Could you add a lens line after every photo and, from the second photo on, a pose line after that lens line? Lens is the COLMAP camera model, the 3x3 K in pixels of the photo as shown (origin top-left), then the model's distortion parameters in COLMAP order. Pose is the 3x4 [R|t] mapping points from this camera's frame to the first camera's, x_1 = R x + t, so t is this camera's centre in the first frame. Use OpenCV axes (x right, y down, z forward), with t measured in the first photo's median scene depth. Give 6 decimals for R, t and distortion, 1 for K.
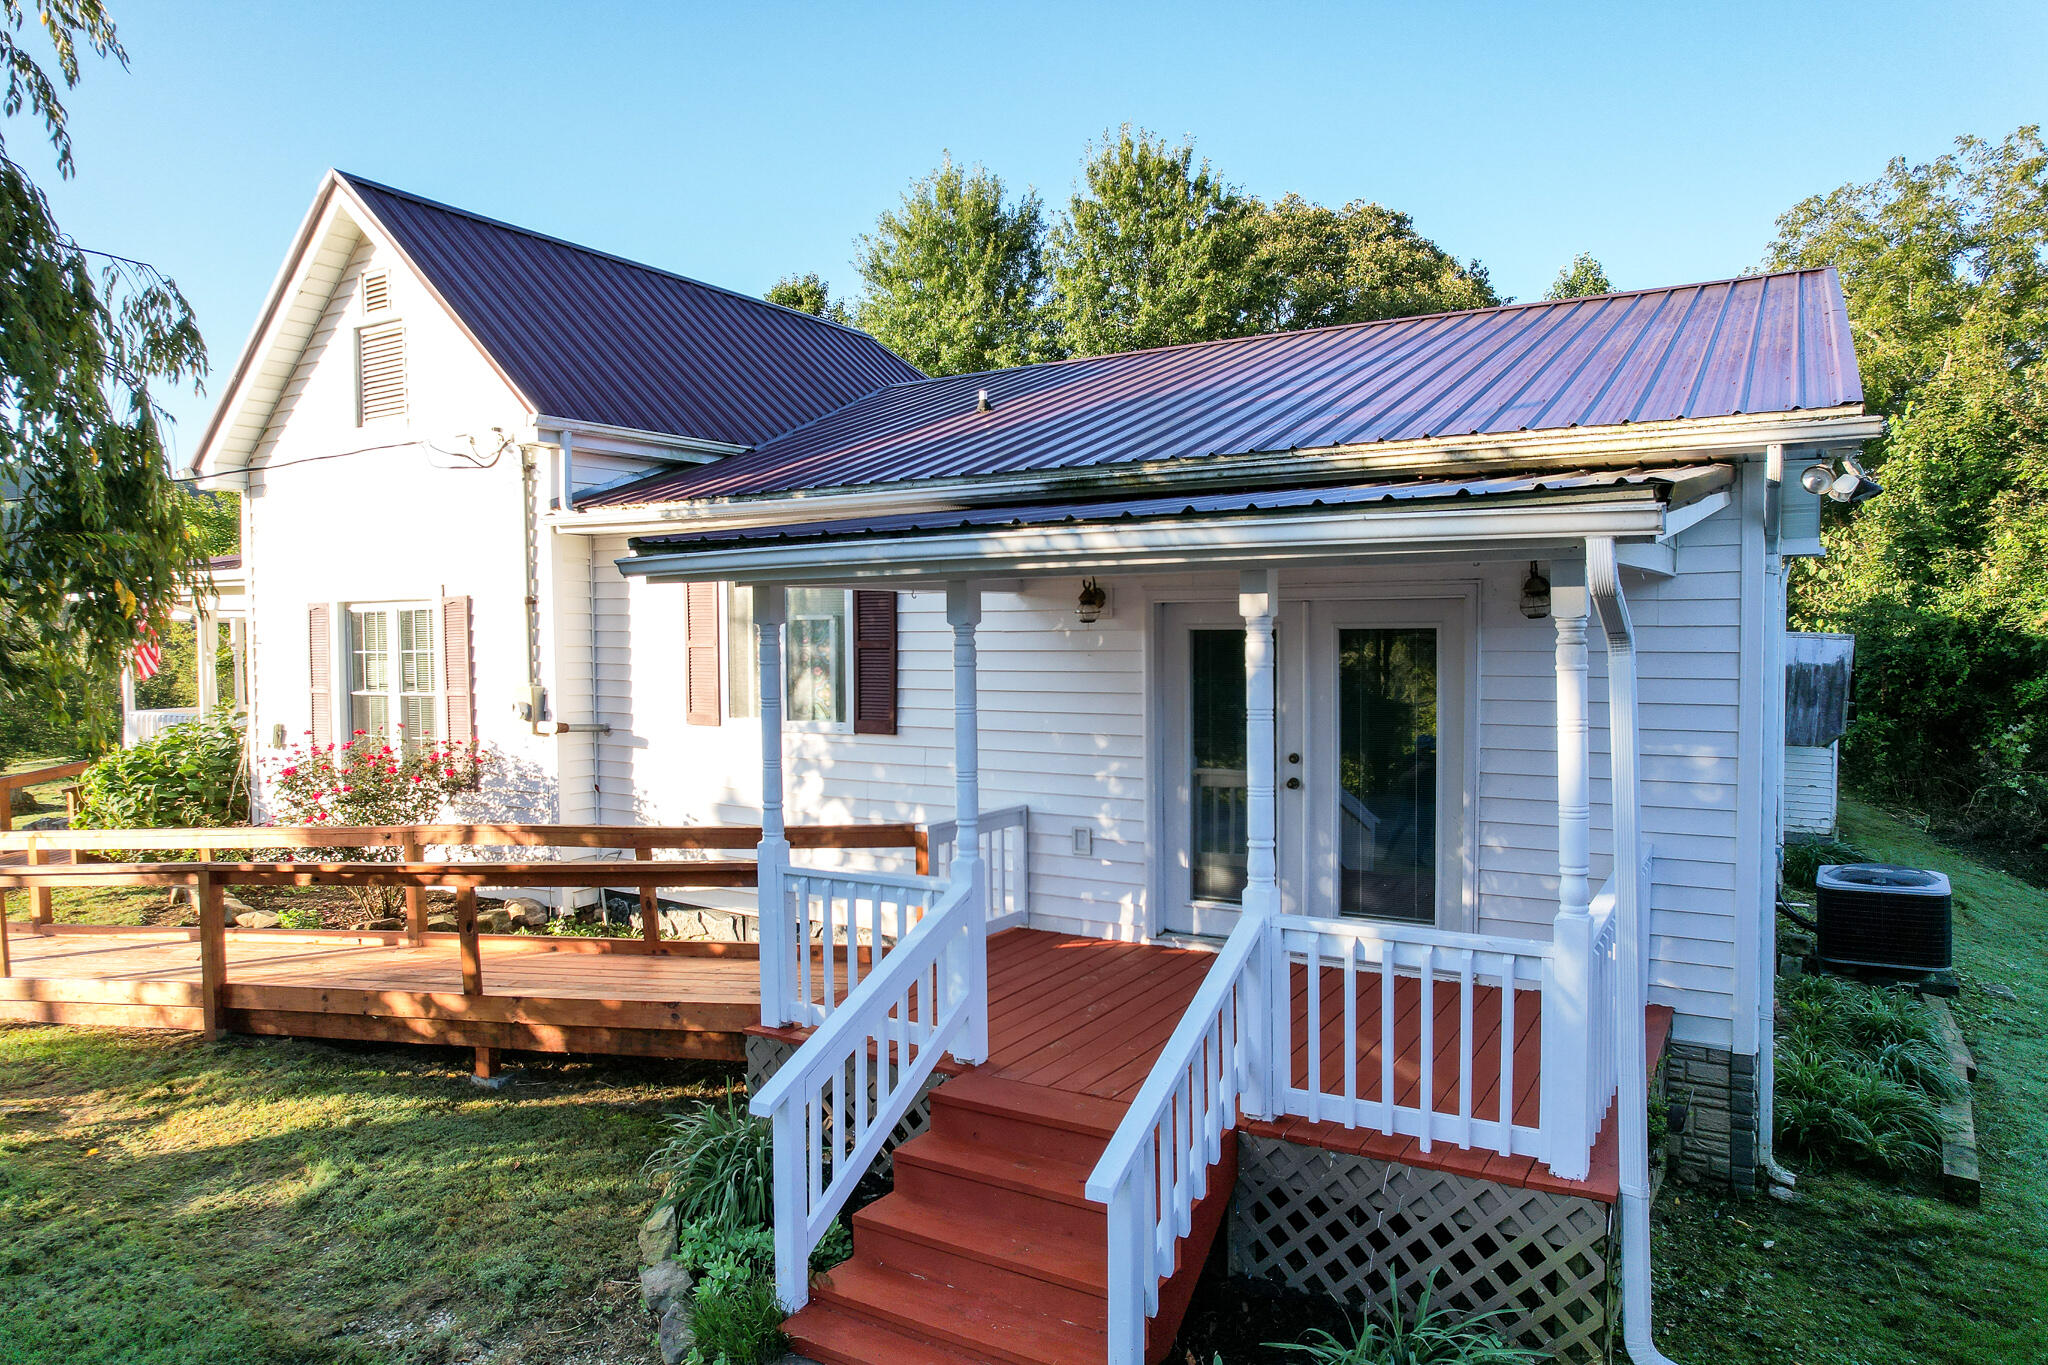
lens RADIAL K [[1318.9, 0, 1024.0], [0, 1318.9, 682.5], [0, 0, 1]] dist [-0.086167, 0.084047]
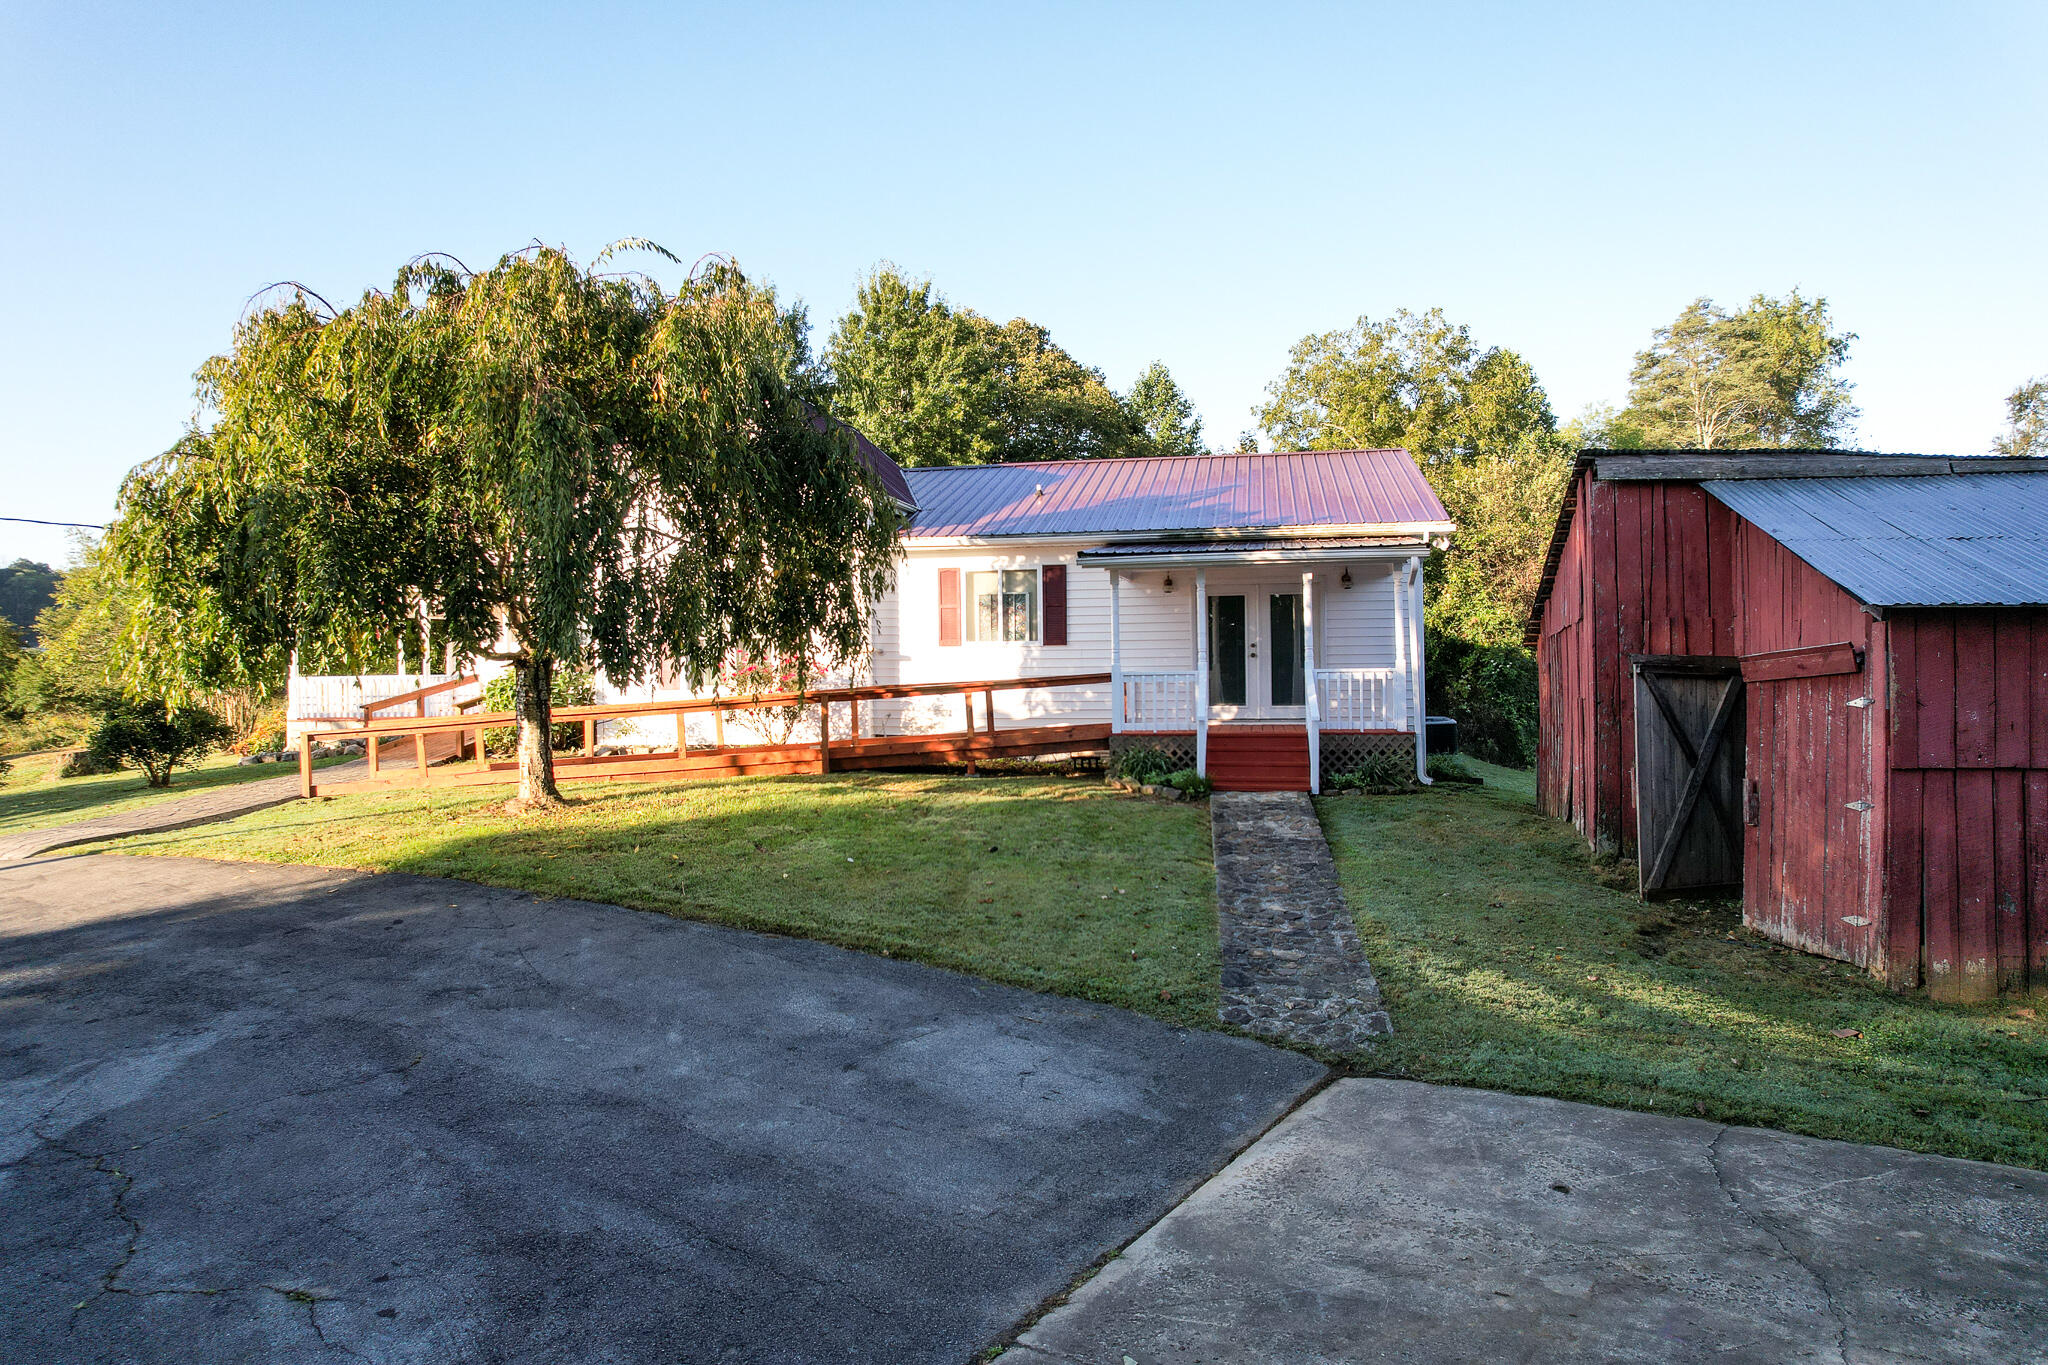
lens RADIAL K [[1318.9, 0, 1024.0], [0, 1318.9, 682.5], [0, 0, 1]] dist [-0.086167, 0.084047]
pose [[0.936816, -0.006887, 0.349754, -0.195366], [0.018425, 0.999390, -0.029671, 0.034591], [-0.349336, 0.034241, 0.936372, -0.219144]]
